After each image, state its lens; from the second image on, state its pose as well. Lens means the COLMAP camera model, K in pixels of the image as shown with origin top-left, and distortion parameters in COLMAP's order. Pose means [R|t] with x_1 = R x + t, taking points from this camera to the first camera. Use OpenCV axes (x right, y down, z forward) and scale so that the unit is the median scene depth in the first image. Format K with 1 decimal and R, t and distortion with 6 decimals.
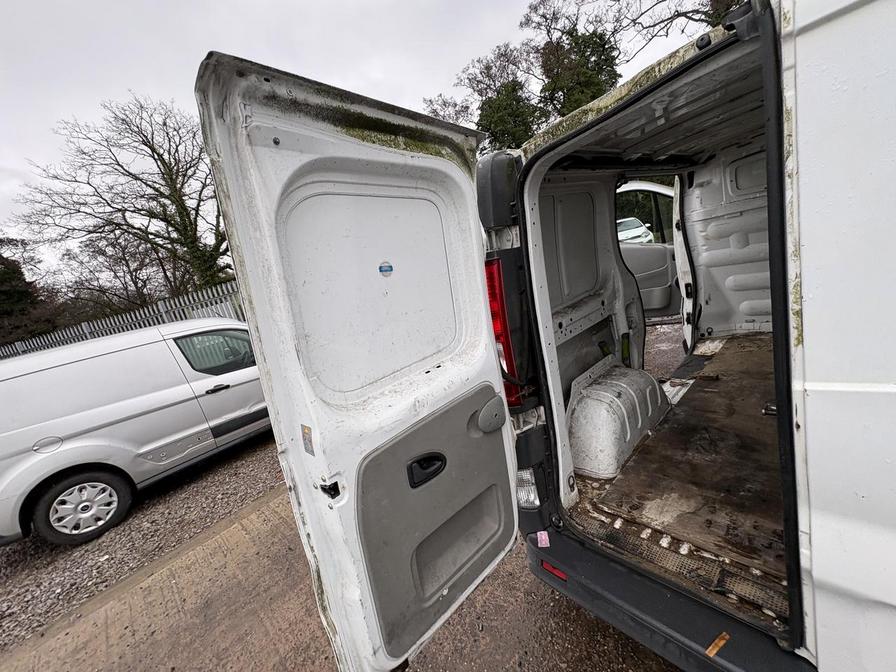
lens RADIAL K [[353.9, 0, 448.2], [0, 353.9, 337.4], [0, 0, 1]] dist [0.001469, -0.000049]
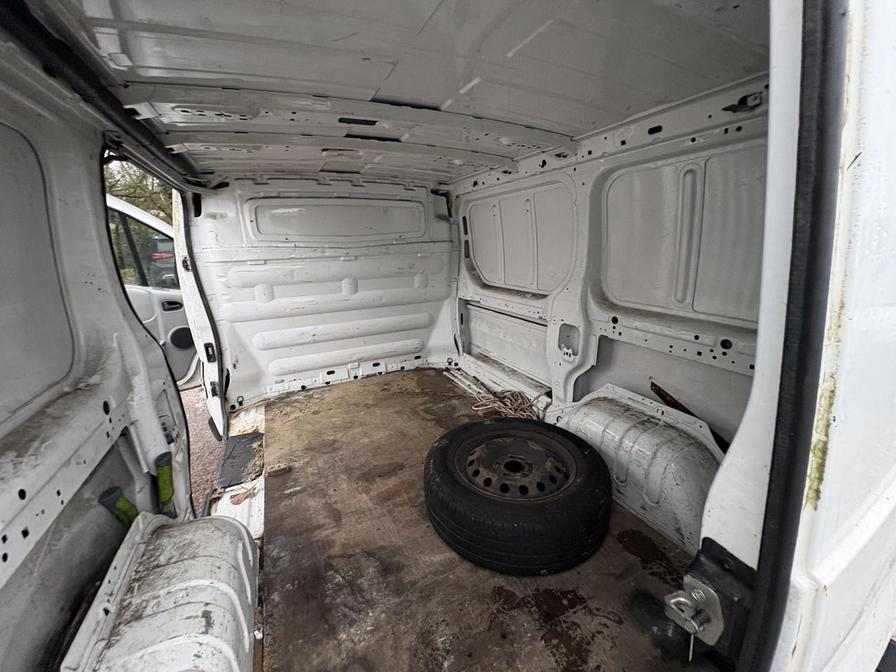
lens RADIAL K [[353.9, 0, 448.2], [0, 353.9, 337.4], [0, 0, 1]] dist [0.001469, -0.000049]
pose [[0.253287, -0.028163, 0.966981, 0.094997], [0.158101, 0.987342, -0.012656, -0.080905], [-0.954384, 0.156086, 0.254533, 0.354735]]
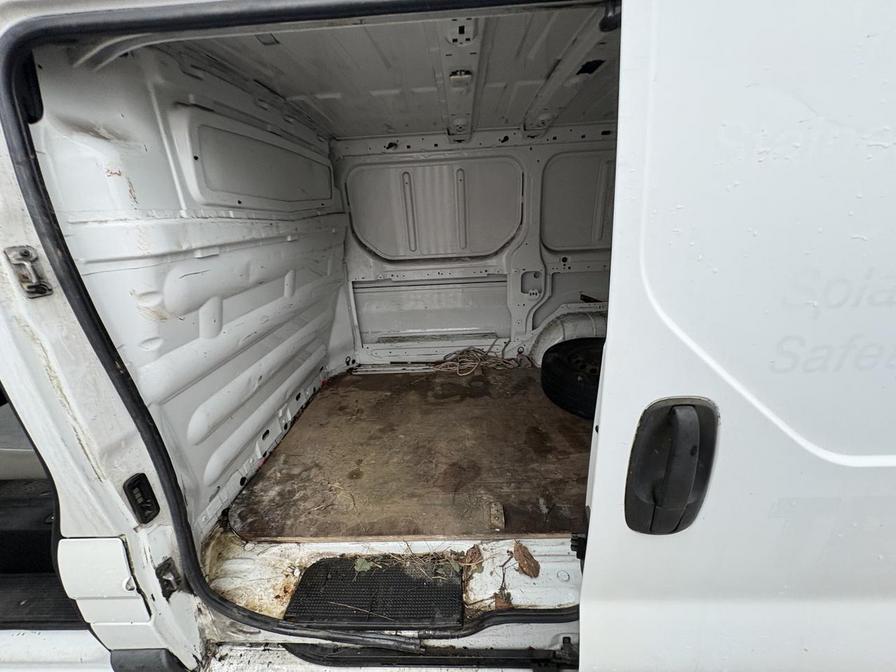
lens RADIAL K [[353.9, 0, 448.2], [0, 353.9, 337.4], [0, 0, 1]] dist [0.001469, -0.000049]
pose [[-0.702488, 0.029376, 0.711089, 0.325401], [0.348103, 0.885656, 0.307306, -0.270460], [-0.620753, 0.463411, -0.632389, 1.049693]]
